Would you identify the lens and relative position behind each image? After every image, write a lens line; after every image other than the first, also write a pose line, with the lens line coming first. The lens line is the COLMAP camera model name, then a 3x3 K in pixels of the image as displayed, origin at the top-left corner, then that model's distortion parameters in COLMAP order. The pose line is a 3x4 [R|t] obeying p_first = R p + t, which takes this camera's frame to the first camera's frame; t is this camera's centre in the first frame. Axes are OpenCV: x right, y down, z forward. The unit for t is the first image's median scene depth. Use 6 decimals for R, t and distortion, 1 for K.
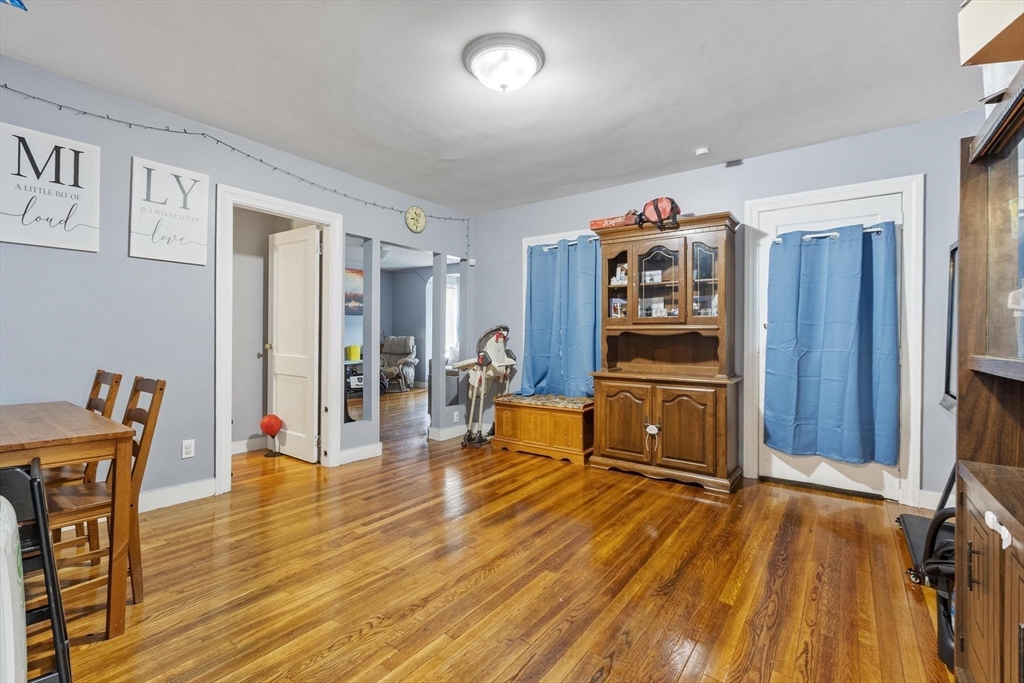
lens RADIAL K [[450.6, 0, 510.7], [0, 450.6, 331.2], [0, 0, 1]] dist [0.002323, -0.001645]
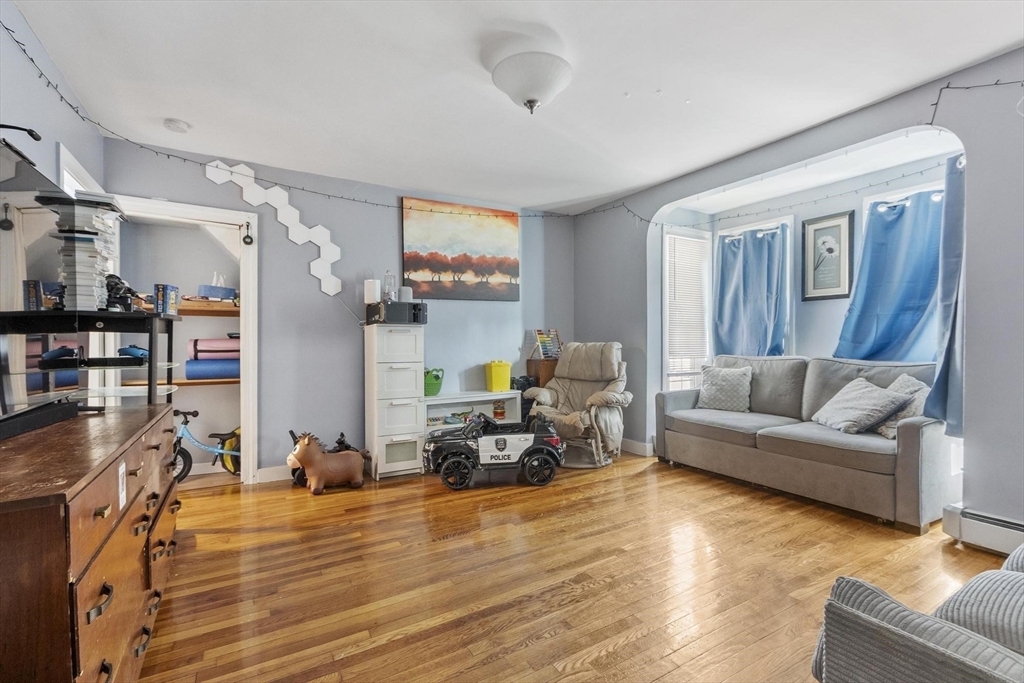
lens RADIAL K [[450.6, 0, 513.5], [0, 450.6, 342.3], [0, 0, 1]] dist [0.002323, -0.001645]
pose [[0.924128, -0.005839, -0.382037, -0.302780], [0.007661, 0.999965, 0.003249, 0.019552], [0.382005, -0.005930, 0.924141, 1.154414]]
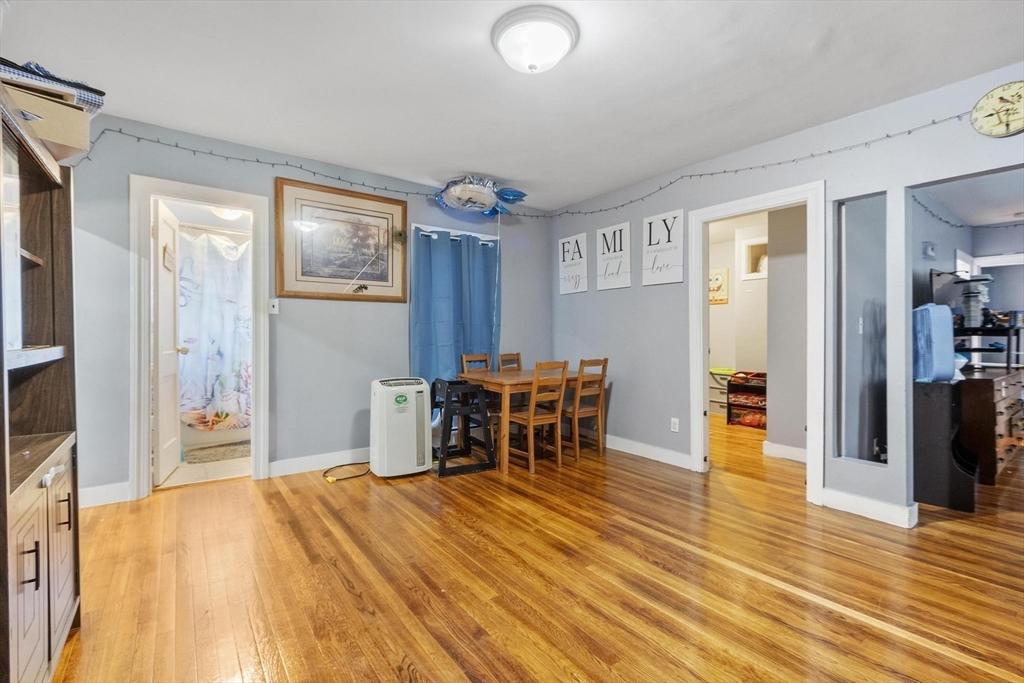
lens RADIAL K [[450.6, 0, 505.9], [0, 450.6, 340.5], [0, 0, 1]] dist [0.002323, -0.001645]
pose [[-0.296977, -0.000373, -0.954885, 0.480811], [0.006084, 0.999979, -0.002282, 0.011859], [0.954865, -0.006488, -0.296968, 0.659528]]
